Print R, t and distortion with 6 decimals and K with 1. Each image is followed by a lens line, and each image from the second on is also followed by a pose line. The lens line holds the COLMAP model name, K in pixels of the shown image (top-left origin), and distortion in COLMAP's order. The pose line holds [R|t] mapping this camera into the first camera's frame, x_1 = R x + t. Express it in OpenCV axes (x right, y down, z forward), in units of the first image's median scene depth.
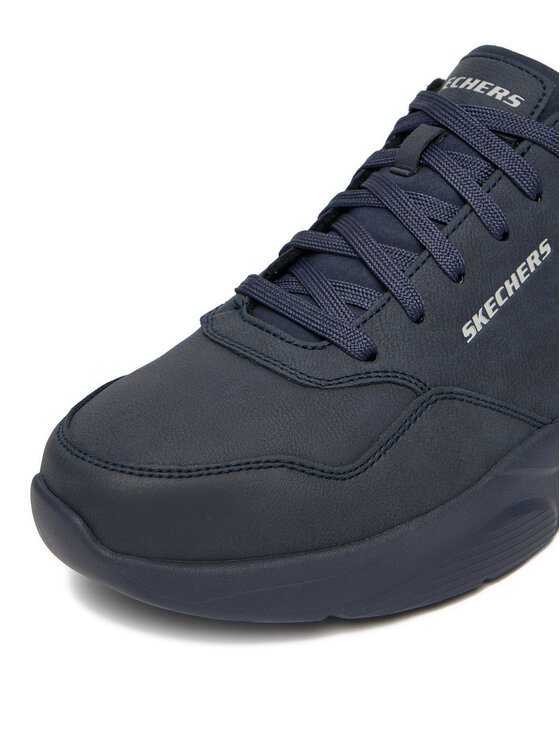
lens RADIAL K [[1468.5, 0, 278.3], [0, 1468.5, 372.8], [0, 0, 1]] dist [-0.186645, 0.000000]
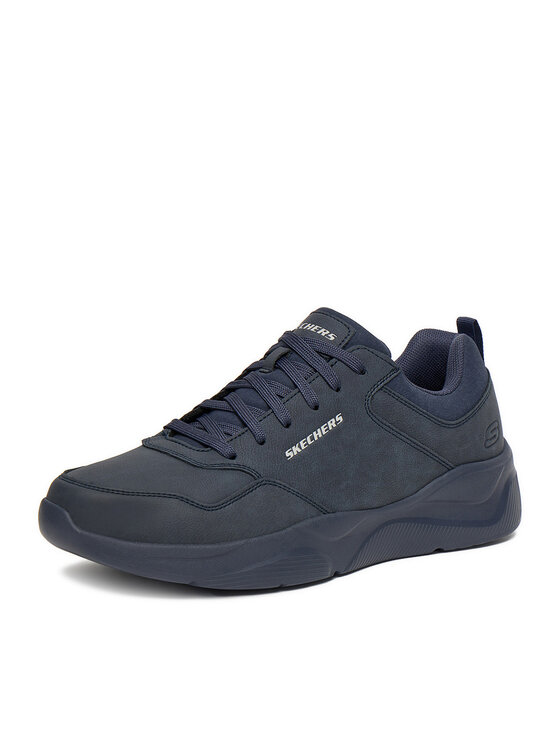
lens RADIAL K [[2216.3, 0, 280.4], [0, 2216.3, 373.3], [0, 0, 1]] dist [0.066268, 0.000000]
pose [[0.993929, 0.109884, -0.005510, 0.121800], [-0.107452, 0.958733, -0.263219, 0.591226], [-0.023641, 0.262213, 0.964720, -1.650859]]
